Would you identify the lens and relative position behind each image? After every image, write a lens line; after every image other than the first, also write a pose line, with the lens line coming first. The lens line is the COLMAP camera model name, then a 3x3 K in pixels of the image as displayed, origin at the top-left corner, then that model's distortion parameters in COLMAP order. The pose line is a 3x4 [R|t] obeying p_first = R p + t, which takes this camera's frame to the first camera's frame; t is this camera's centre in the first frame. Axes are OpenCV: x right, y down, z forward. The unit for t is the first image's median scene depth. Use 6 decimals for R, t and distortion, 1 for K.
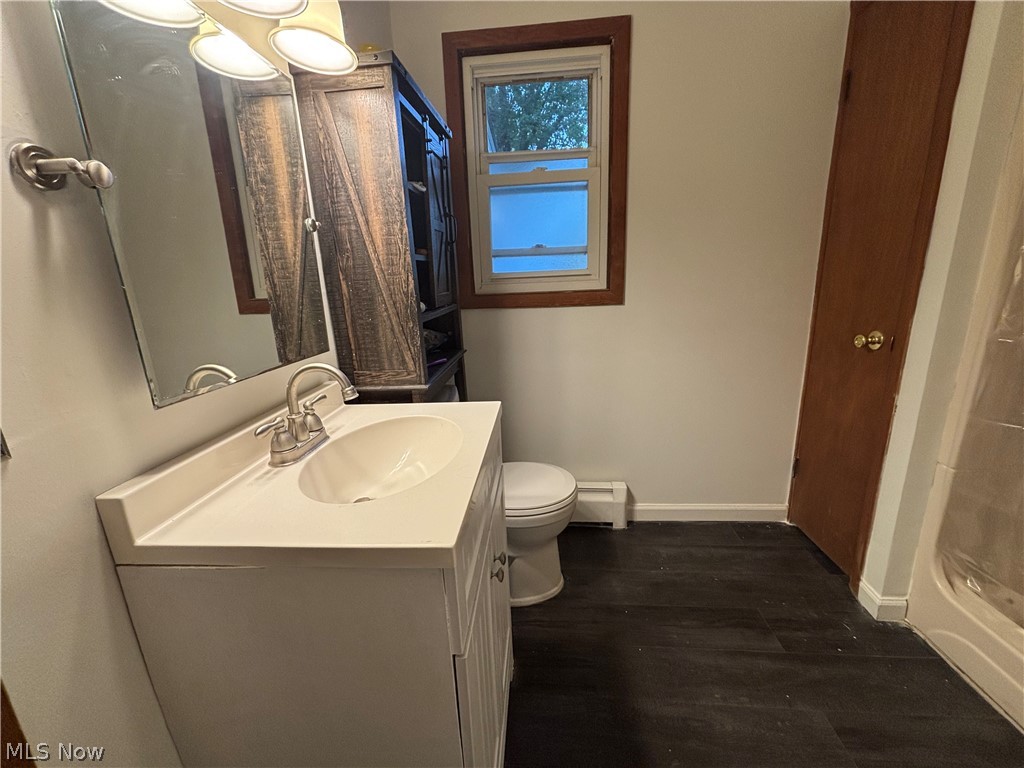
lens RADIAL K [[412.1, 0, 512.0], [0, 412.1, 384.0], [0, 0, 1]] dist [-0.000509, 0.000148]
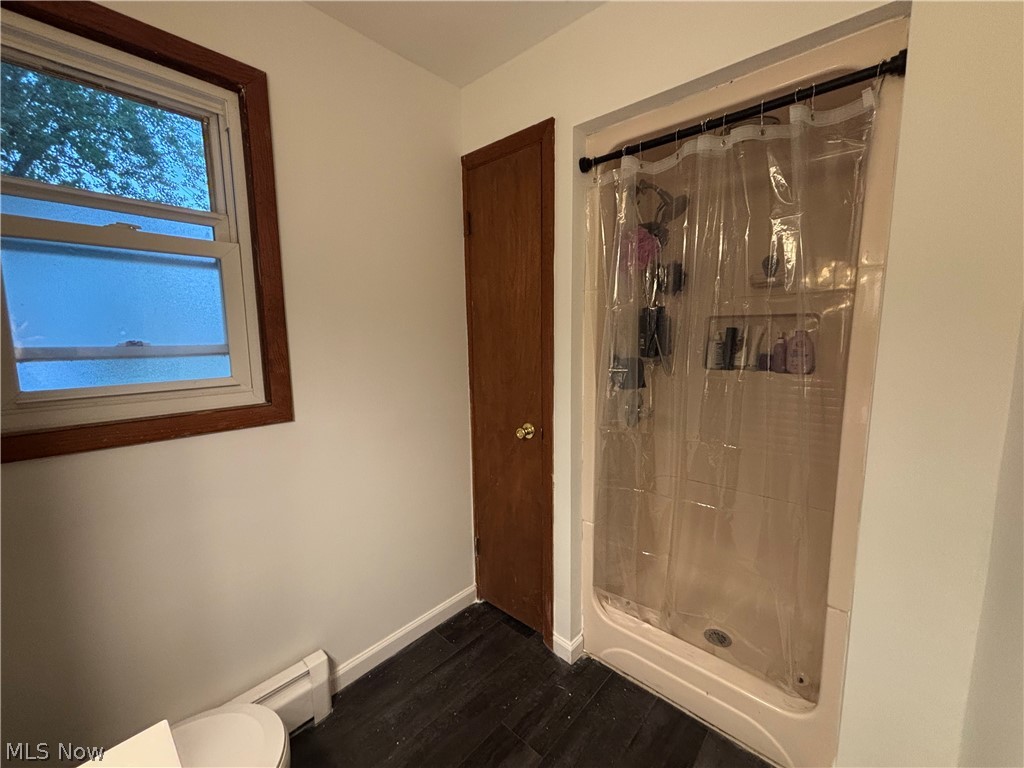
lens RADIAL K [[417.3, 0, 510.8], [0, 417.3, 388.5], [0, 0, 1]] dist [0.003415, 0.000383]
pose [[0.616523, -0.071560, 0.784078, -0.085827], [0.182481, 0.981732, -0.053887, -0.139703], [-0.765898, 0.176302, 0.618318, 0.208367]]
